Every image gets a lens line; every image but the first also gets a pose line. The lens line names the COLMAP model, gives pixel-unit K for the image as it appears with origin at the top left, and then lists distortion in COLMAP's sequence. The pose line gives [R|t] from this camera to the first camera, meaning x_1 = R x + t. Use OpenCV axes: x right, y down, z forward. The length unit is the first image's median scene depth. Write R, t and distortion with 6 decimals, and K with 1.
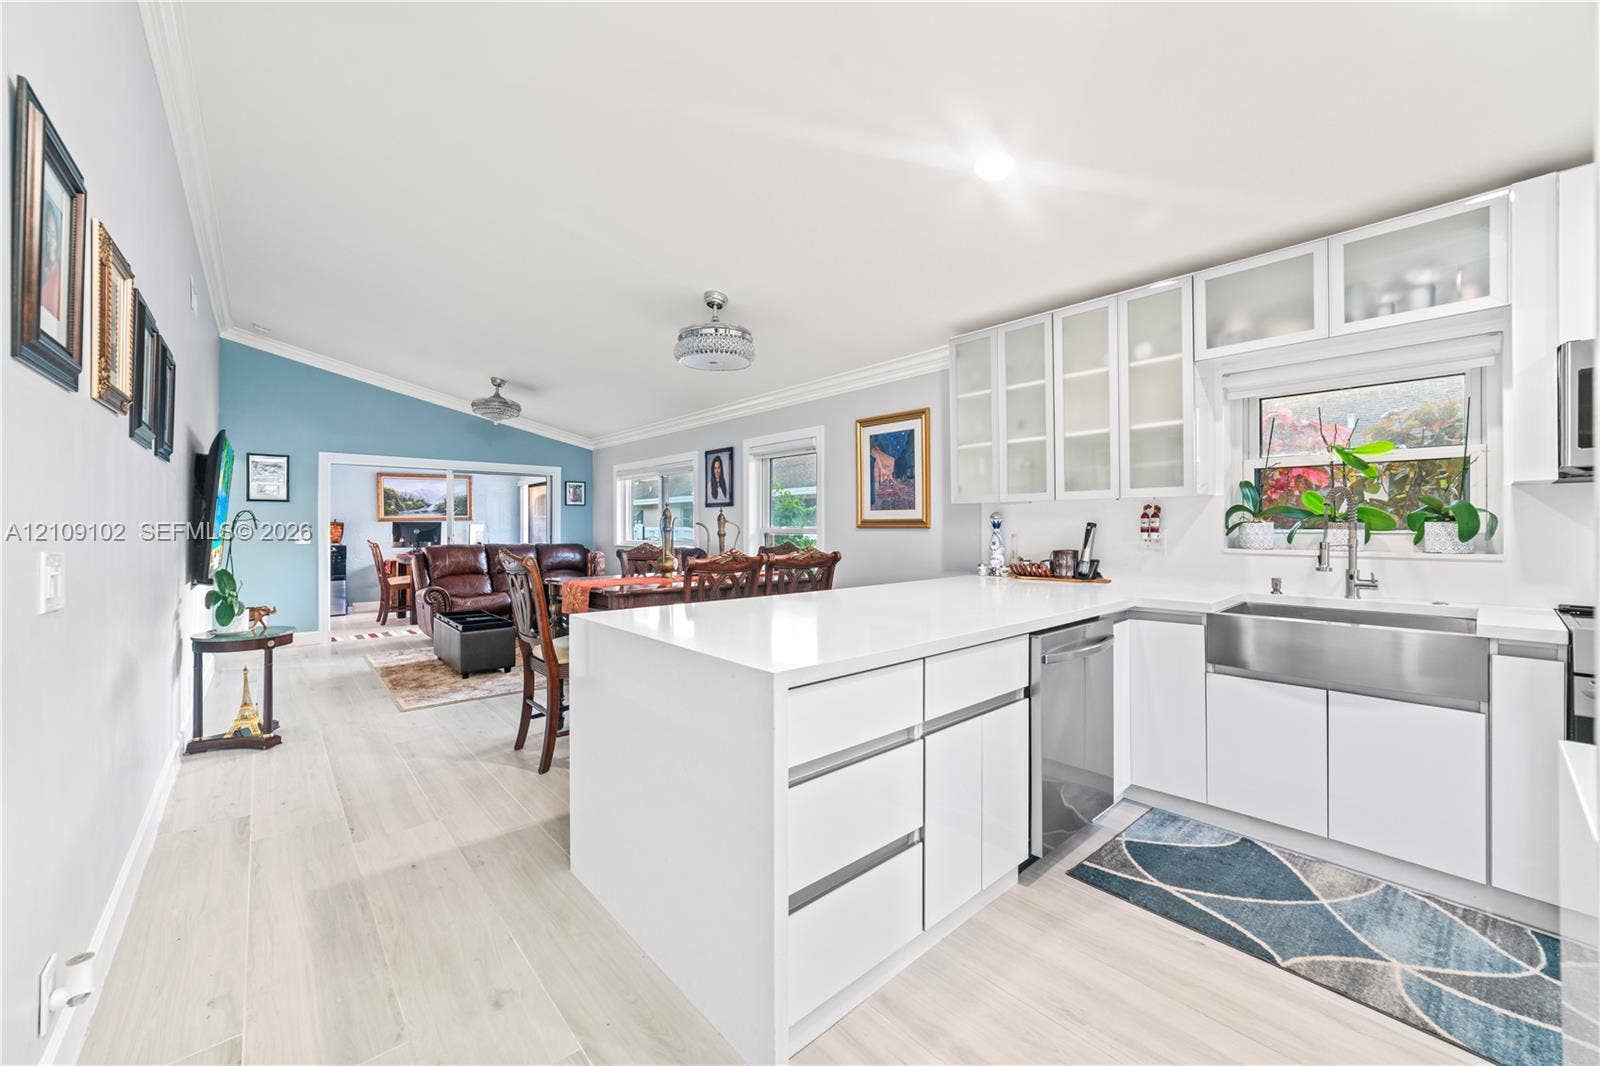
lens RADIAL K [[612.3, 0, 794.3], [0, 612.3, 524.9], [0, 0, 1]] dist [-0.015830, 0.005575]
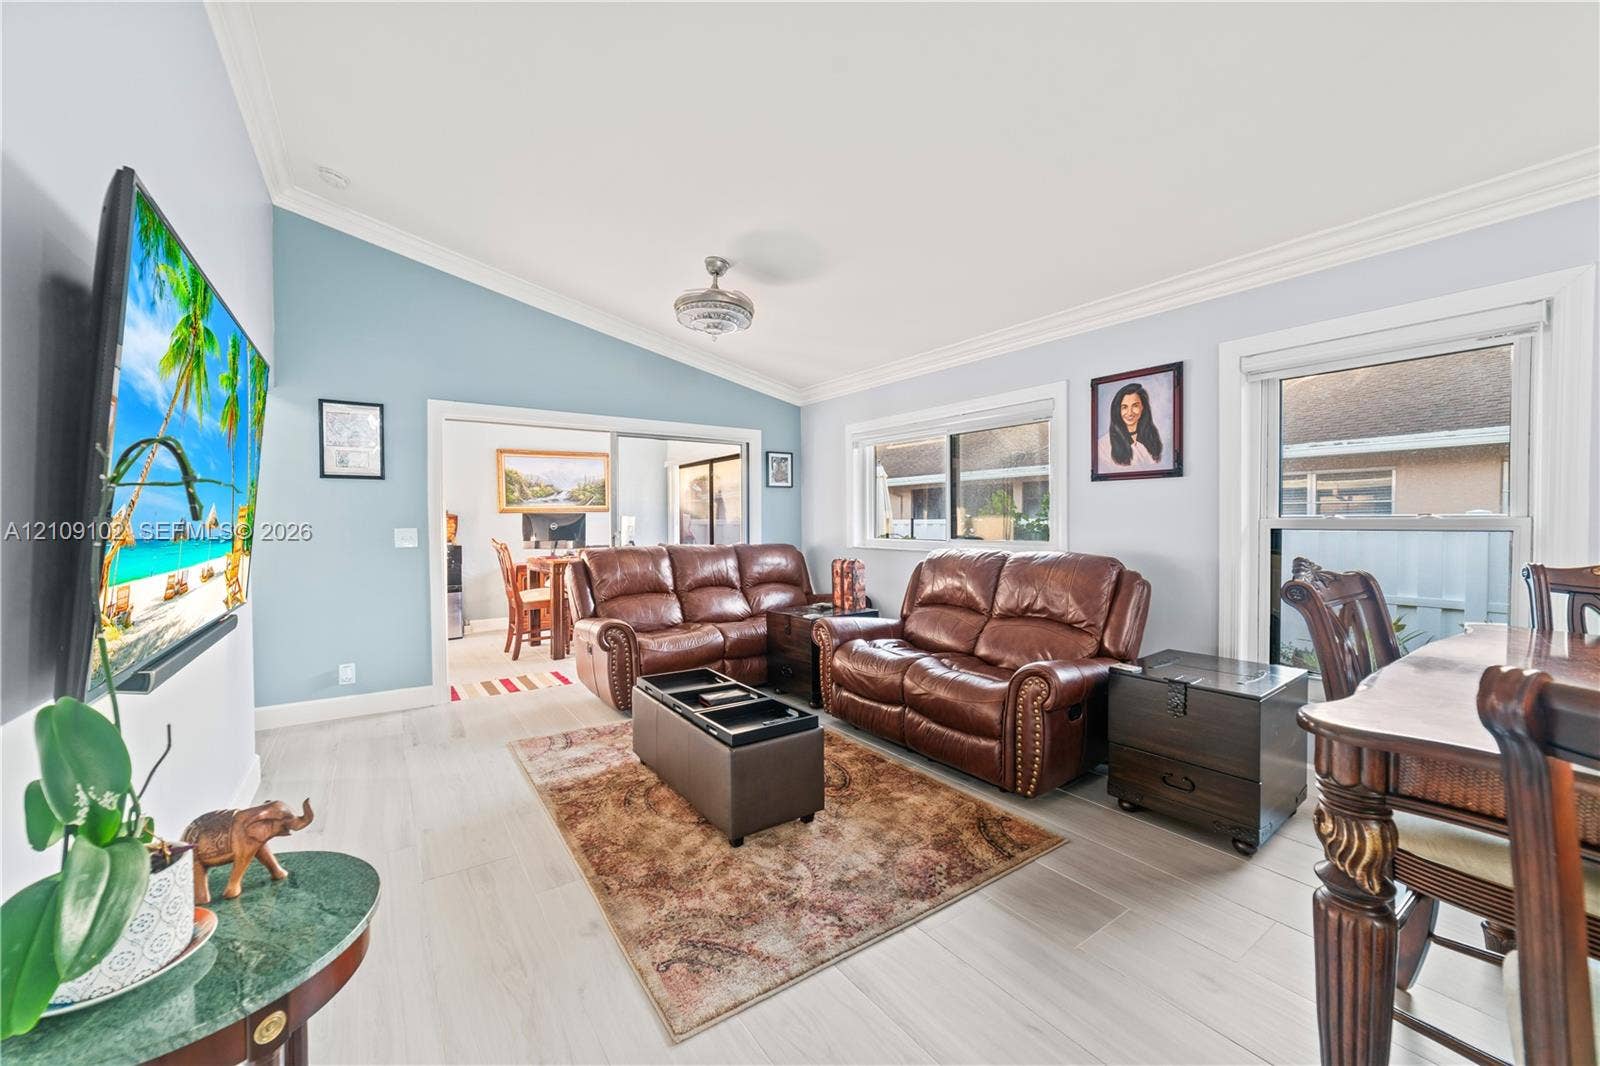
lens RADIAL K [[612.3, 0, 802.3], [0, 612.3, 534.8], [0, 0, 1]] dist [-0.015830, 0.005575]
pose [[0.994026, -0.000455, -0.109138, -0.650454], [0.003574, 0.999591, 0.028386, 0.003978], [0.109081, -0.028607, 0.993621, 0.816188]]
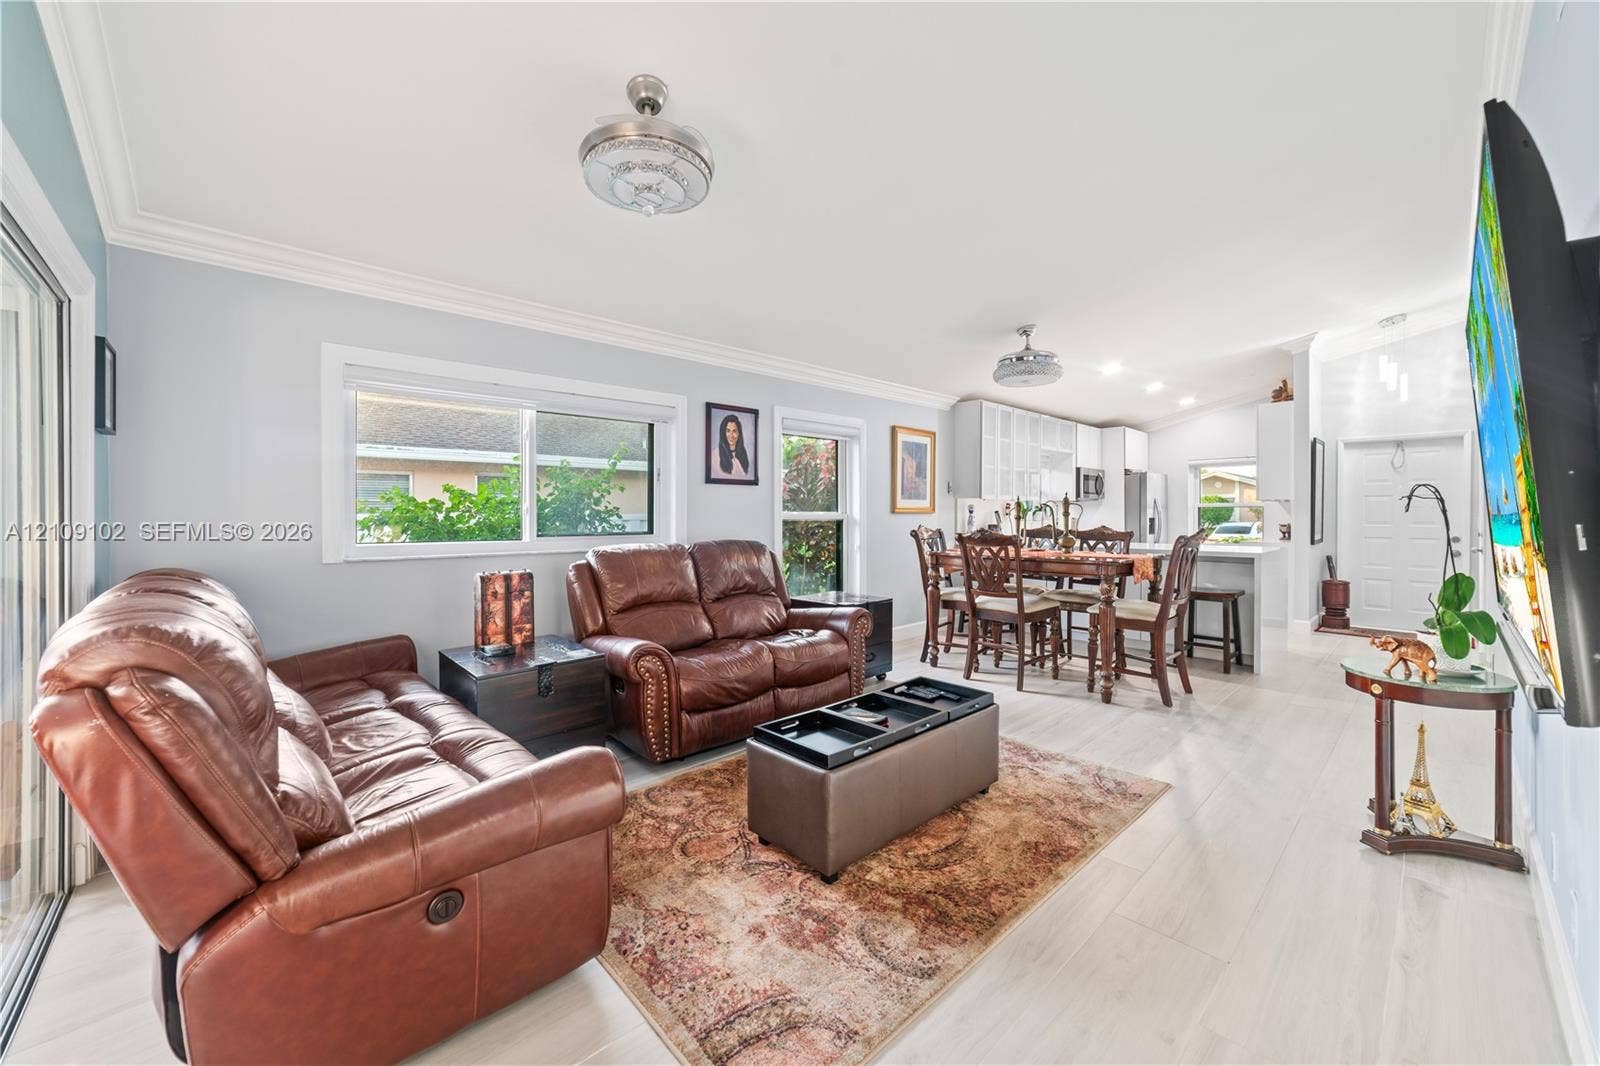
lens RADIAL K [[612.3, 0, 798.4], [0, 612.3, 516.7], [0, 0, 1]] dist [-0.015830, 0.005575]
pose [[-0.030976, -0.003151, 0.999515, -1.586666], [-0.002654, 0.999992, 0.003071, 0.011664], [-0.999517, -0.002558, -0.030984, 1.745802]]
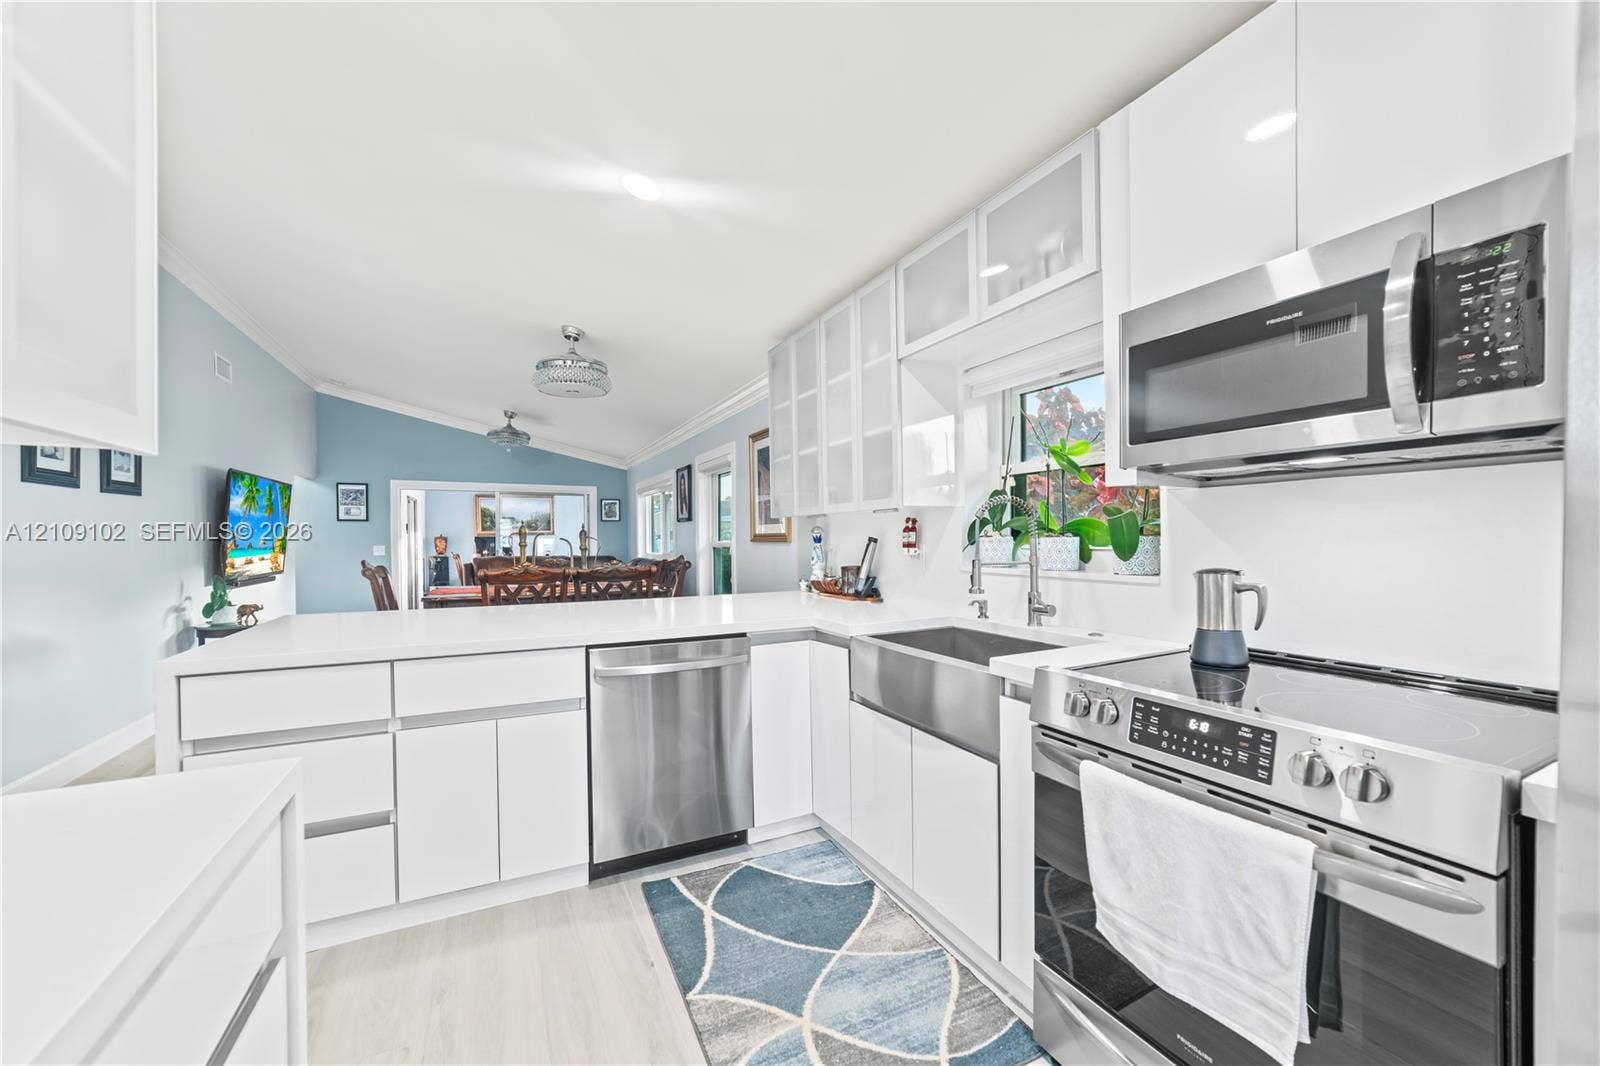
lens RADIAL K [[612.3, 0, 791.4], [0, 612.3, 543.5], [0, 0, 1]] dist [-0.015830, 0.005575]
pose [[0.965491, -0.000334, -0.260436, 0.608934], [0.002972, 0.999948, 0.009733, -0.003396], [0.260420, -0.010171, 0.965442, 0.056847]]
